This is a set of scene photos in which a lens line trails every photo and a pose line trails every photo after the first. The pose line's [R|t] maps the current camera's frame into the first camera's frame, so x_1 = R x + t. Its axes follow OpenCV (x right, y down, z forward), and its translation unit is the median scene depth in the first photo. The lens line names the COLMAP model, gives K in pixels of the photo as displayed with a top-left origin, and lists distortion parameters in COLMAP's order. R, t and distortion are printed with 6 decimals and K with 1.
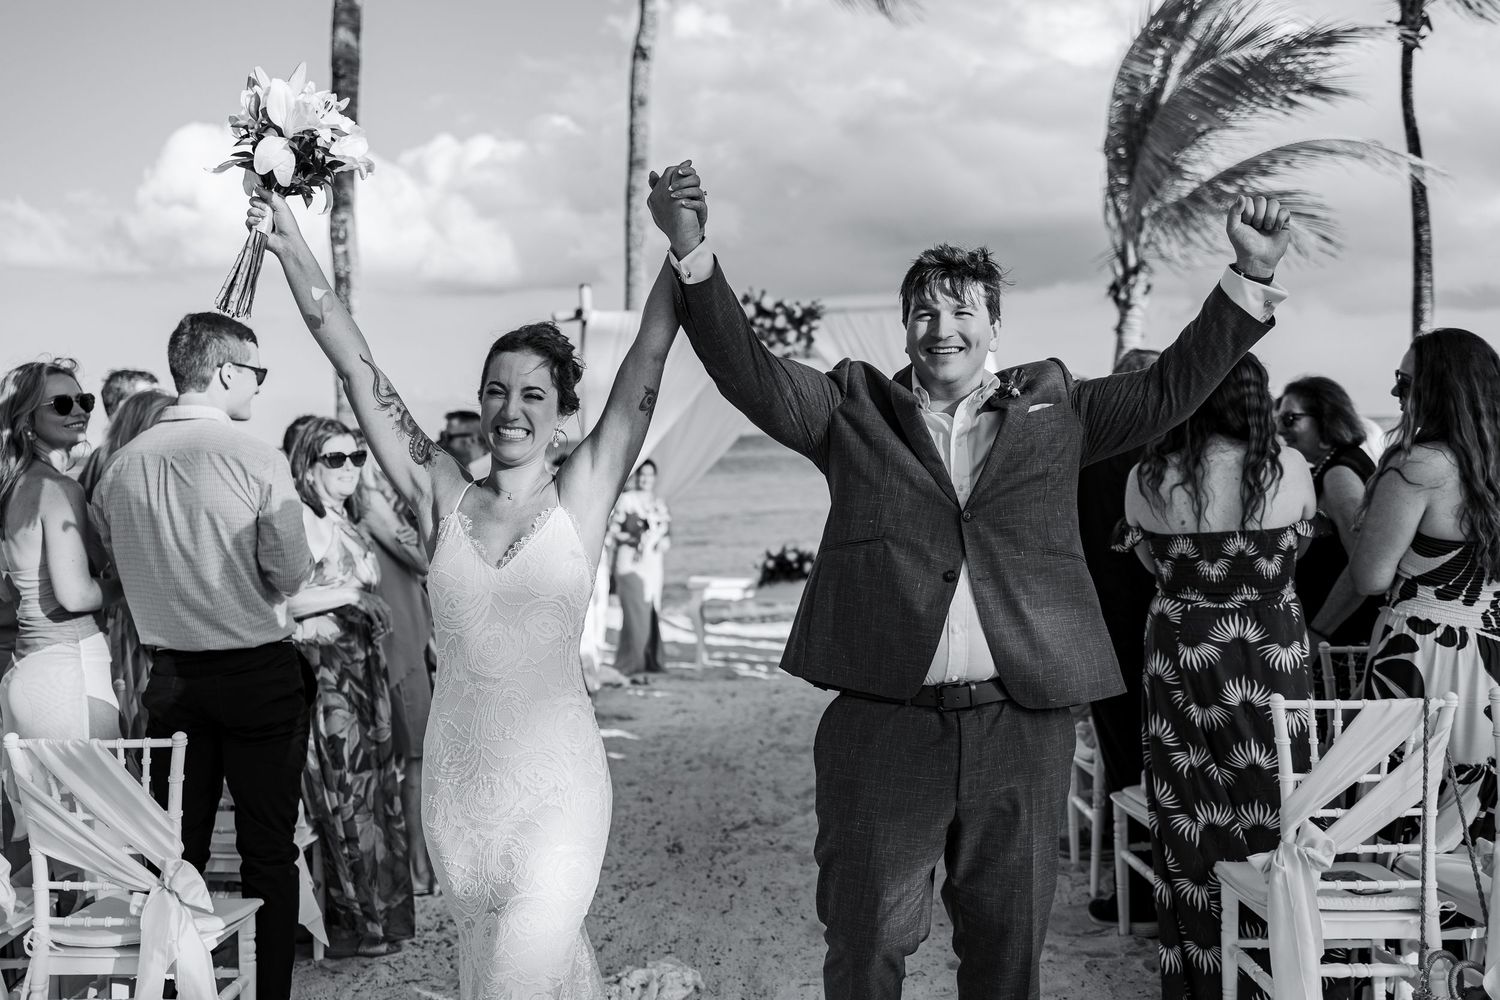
lens RADIAL K [[1540.8, 0, 752.9], [0, 1540.8, 531.2], [0, 0, 1]] dist [0.020723, 0.009748]
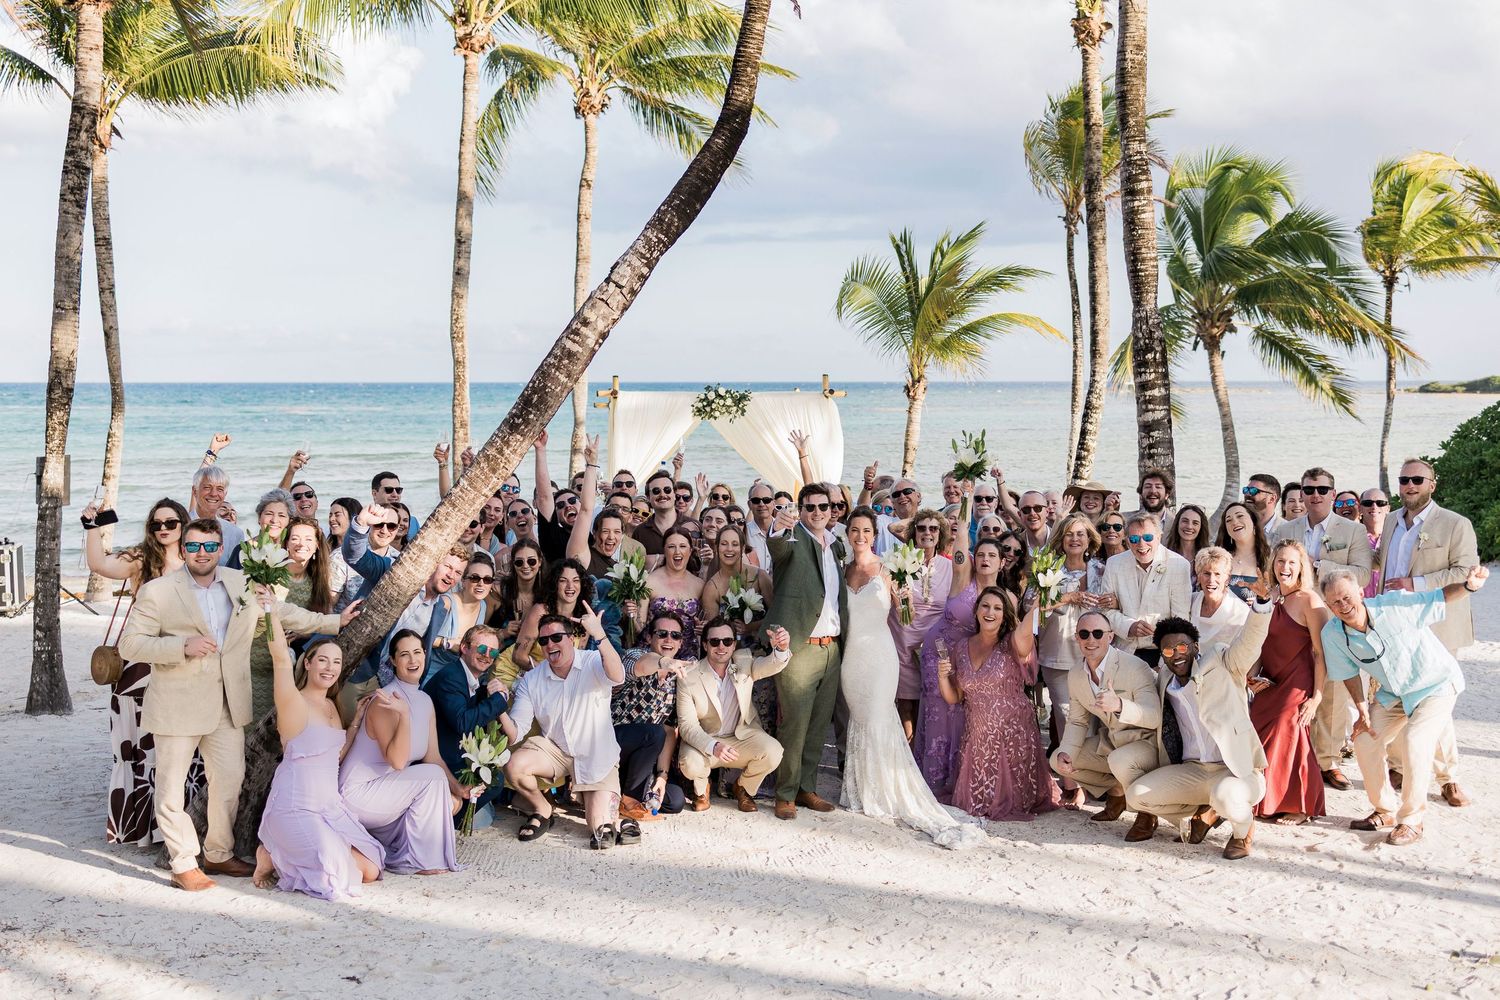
lens RADIAL K [[1556.5, 0, 746.9], [0, 1556.5, 537.4], [0, 0, 1]] dist [0.010229, 0.183672]
pose [[0.987480, 0.012398, 0.157254, -0.255944], [-0.016681, 0.999524, 0.025947, -0.024613], [-0.156857, -0.028245, 0.987217, -0.848345]]
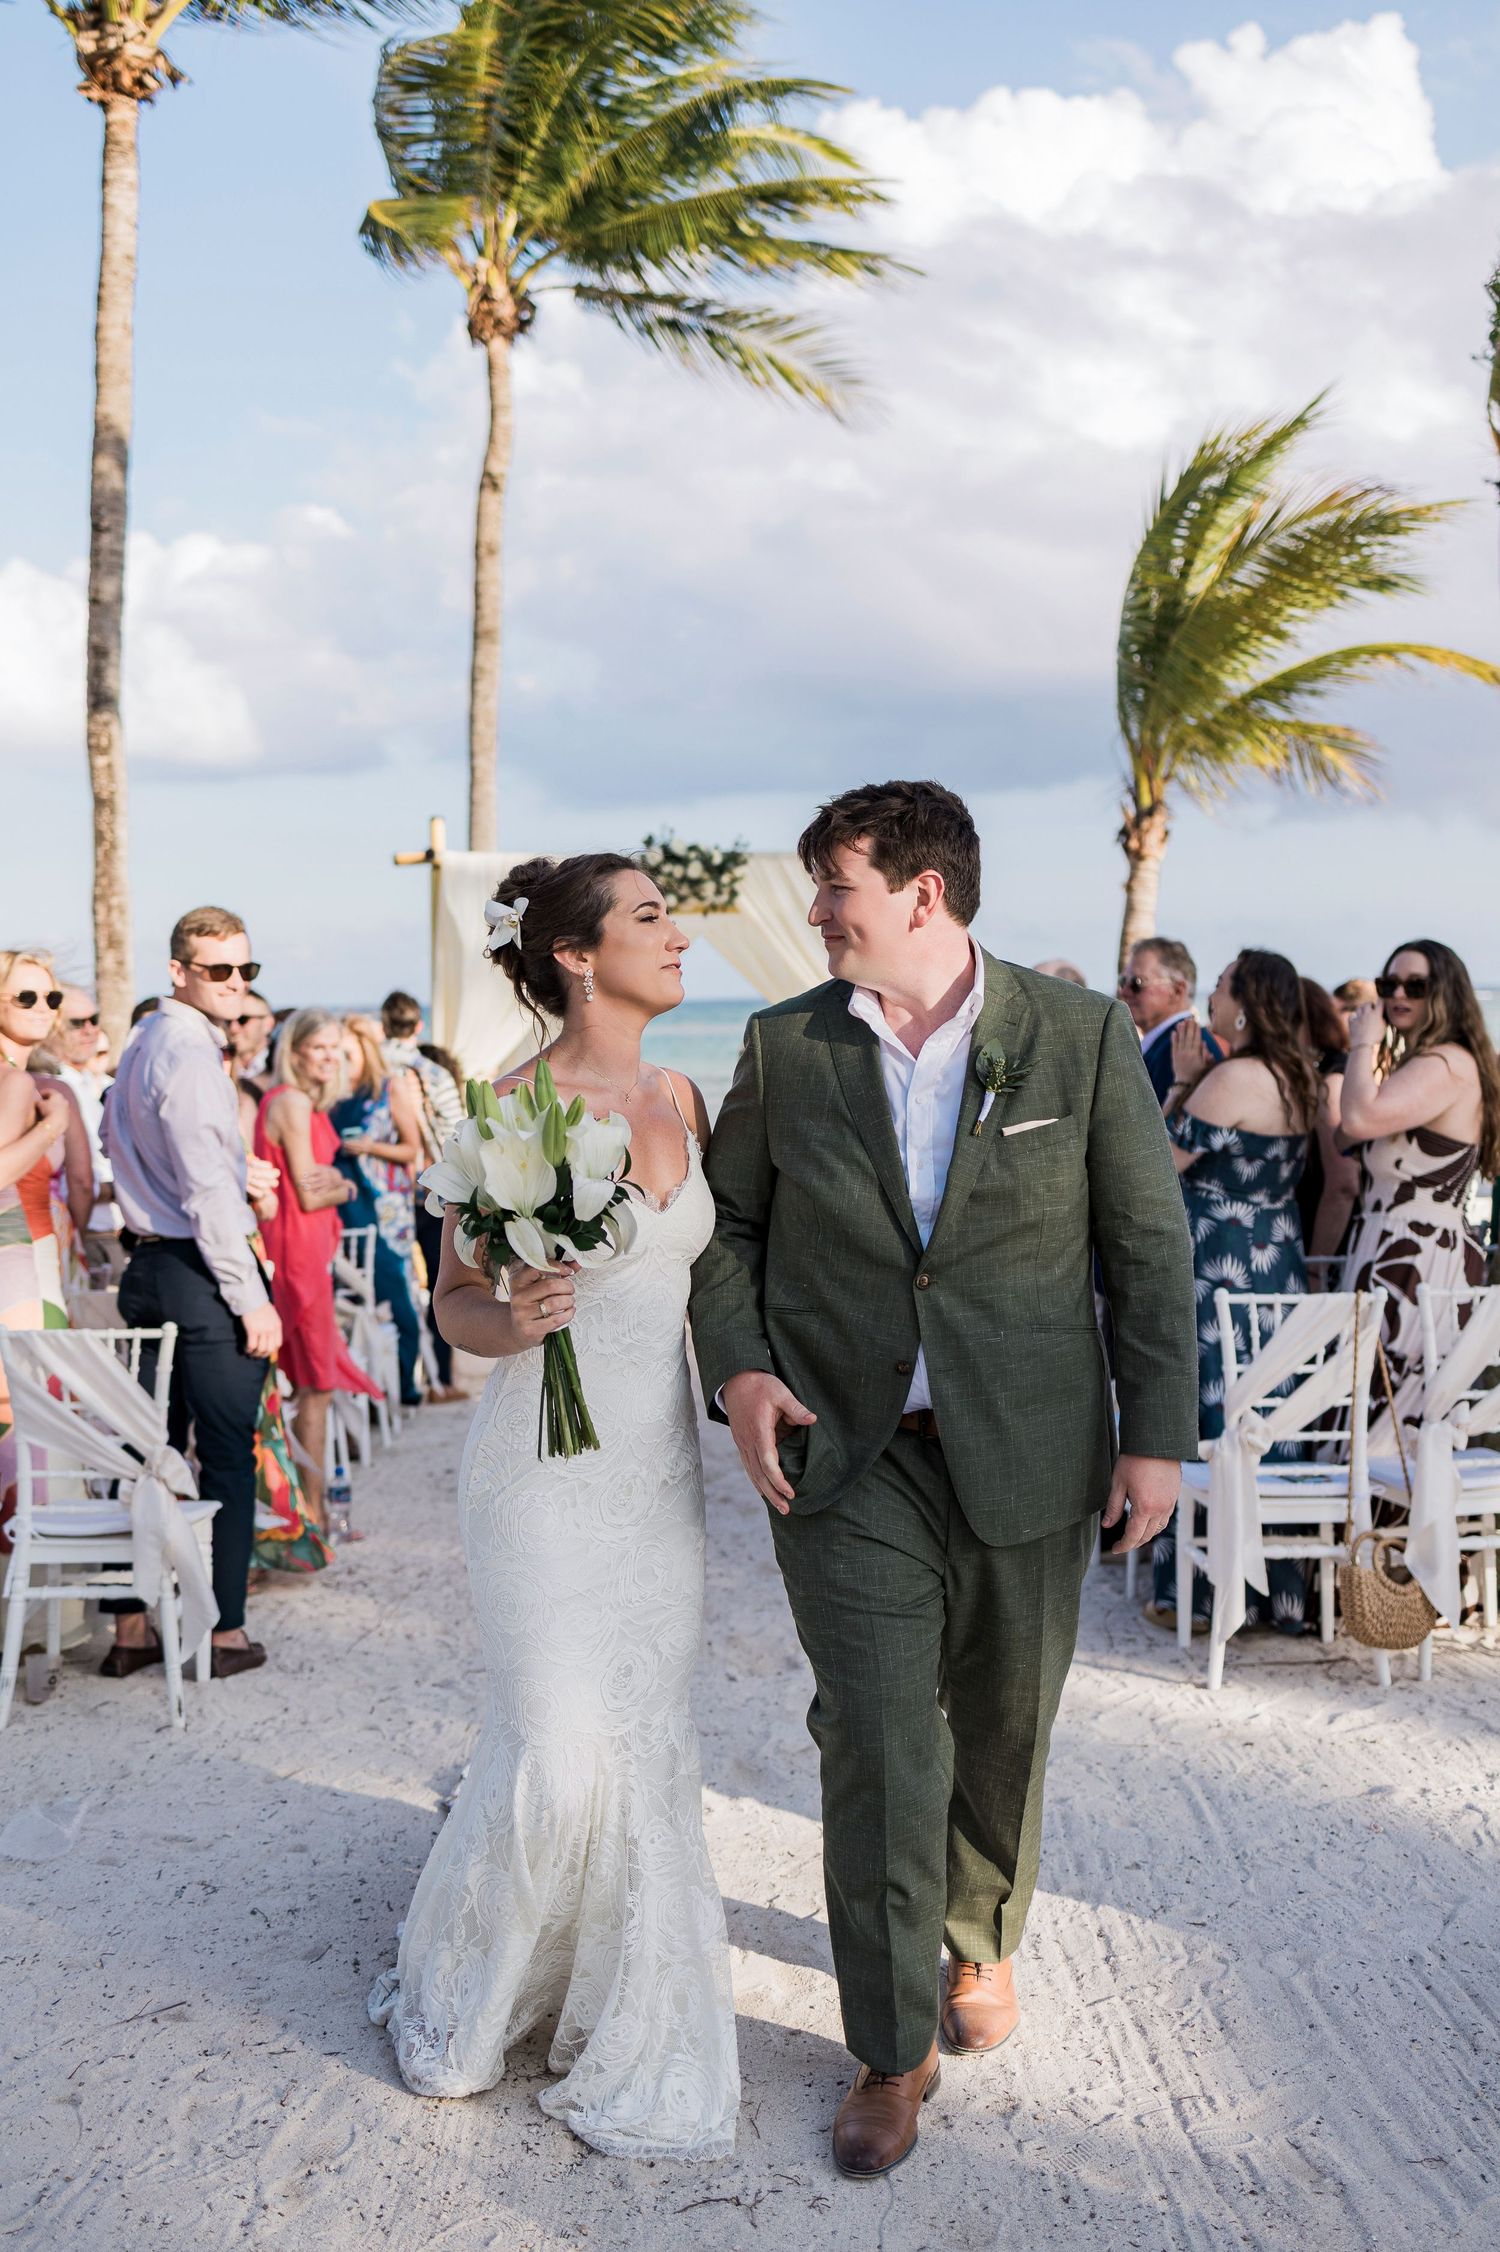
lens RADIAL K [[2336.8, 0, 750.0], [0, 2336.8, 1126.0], [0, 0, 1]] dist [0.010229, 0.183672]
pose [[0.998283, 0.007085, 0.058144, -0.022243], [-0.006507, 0.999927, -0.010133, 0.003583], [-0.058212, 0.009738, 0.998257, -0.170579]]
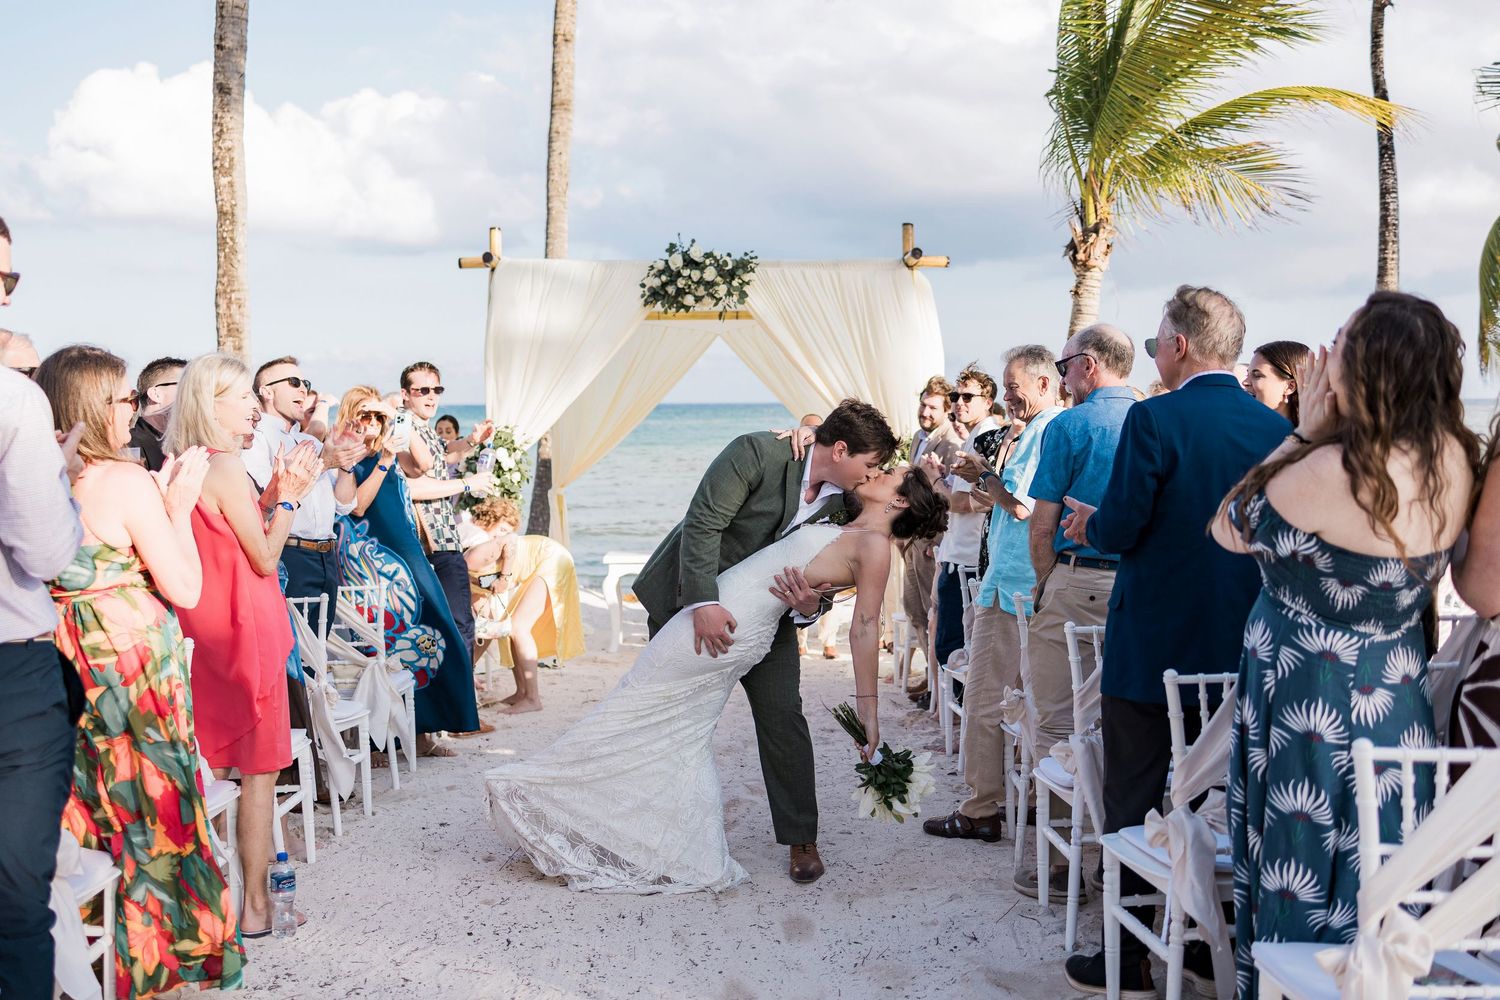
lens RADIAL K [[1556.5, 0, 746.9], [0, 1556.5, 537.4], [0, 0, 1]] dist [0.010229, 0.183672]
pose [[0.998789, 0.020435, 0.044756, 0.001741], [-0.021452, 0.999520, 0.022348, -0.000822], [-0.044278, -0.023281, 0.998748, 0.075440]]
